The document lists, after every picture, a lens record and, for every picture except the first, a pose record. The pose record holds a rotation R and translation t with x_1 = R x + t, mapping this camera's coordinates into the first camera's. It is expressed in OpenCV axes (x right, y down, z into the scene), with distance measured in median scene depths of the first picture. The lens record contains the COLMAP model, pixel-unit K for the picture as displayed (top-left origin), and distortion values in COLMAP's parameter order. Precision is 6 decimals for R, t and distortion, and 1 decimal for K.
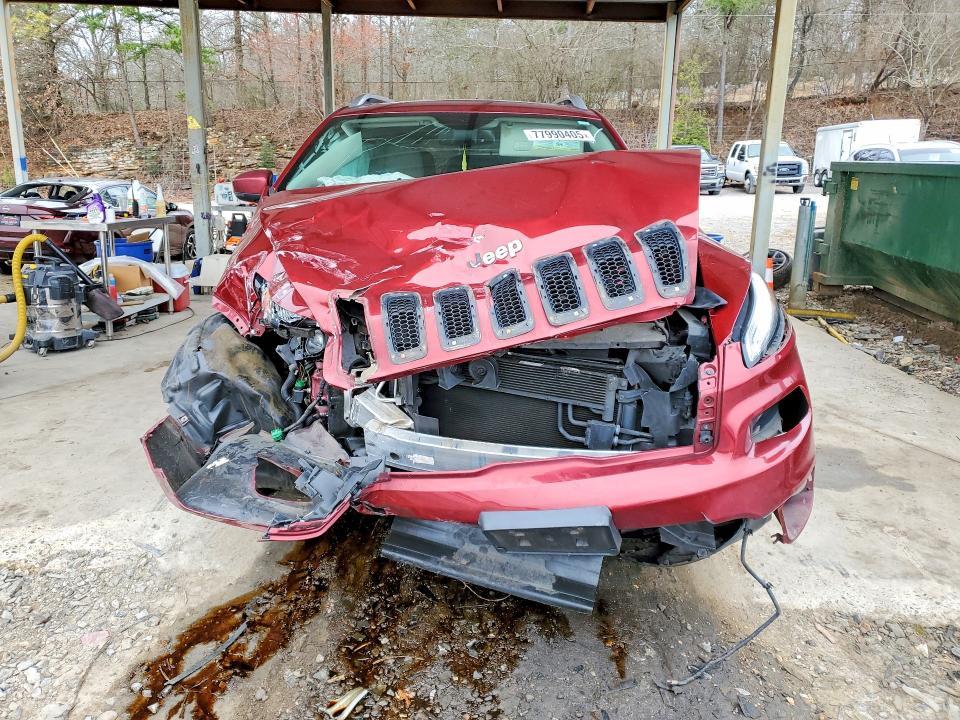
lens RADIAL K [[755.5, 0, 461.9], [0, 755.5, 359.7], [0, 0, 1]] dist [0.006689, 0.000299]
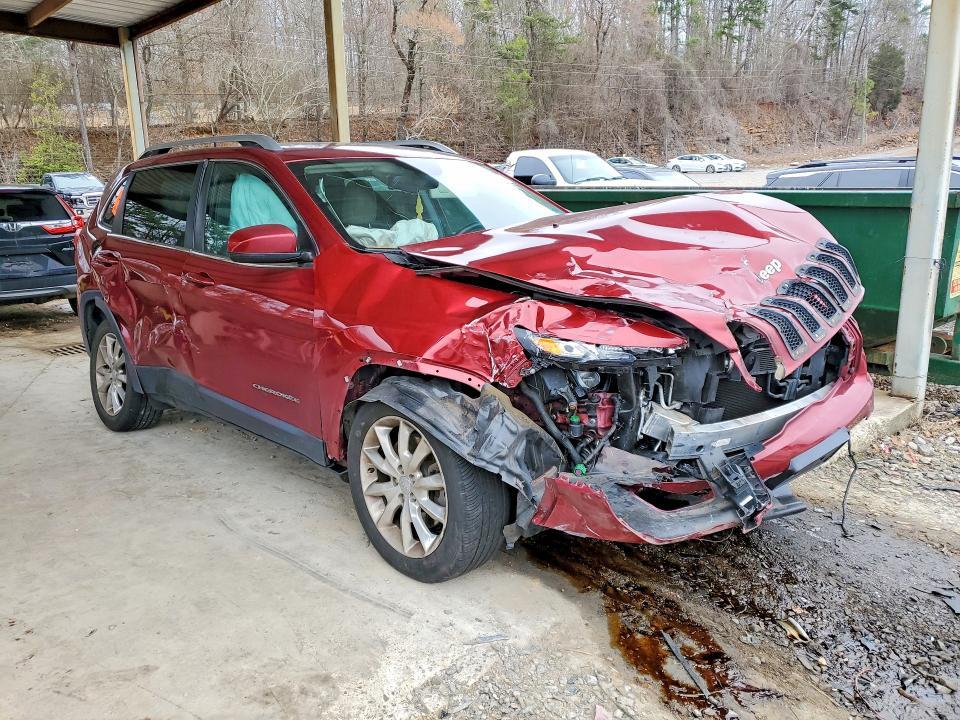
lens RADIAL K [[755.5, 0, 461.9], [0, 755.5, 359.7], [0, 0, 1]] dist [0.006689, 0.000299]
pose [[0.661766, -0.185871, 0.726304, -1.094621], [0.206338, 0.976521, 0.061901, -0.152558], [-0.720757, 0.108900, 0.684581, 0.378528]]
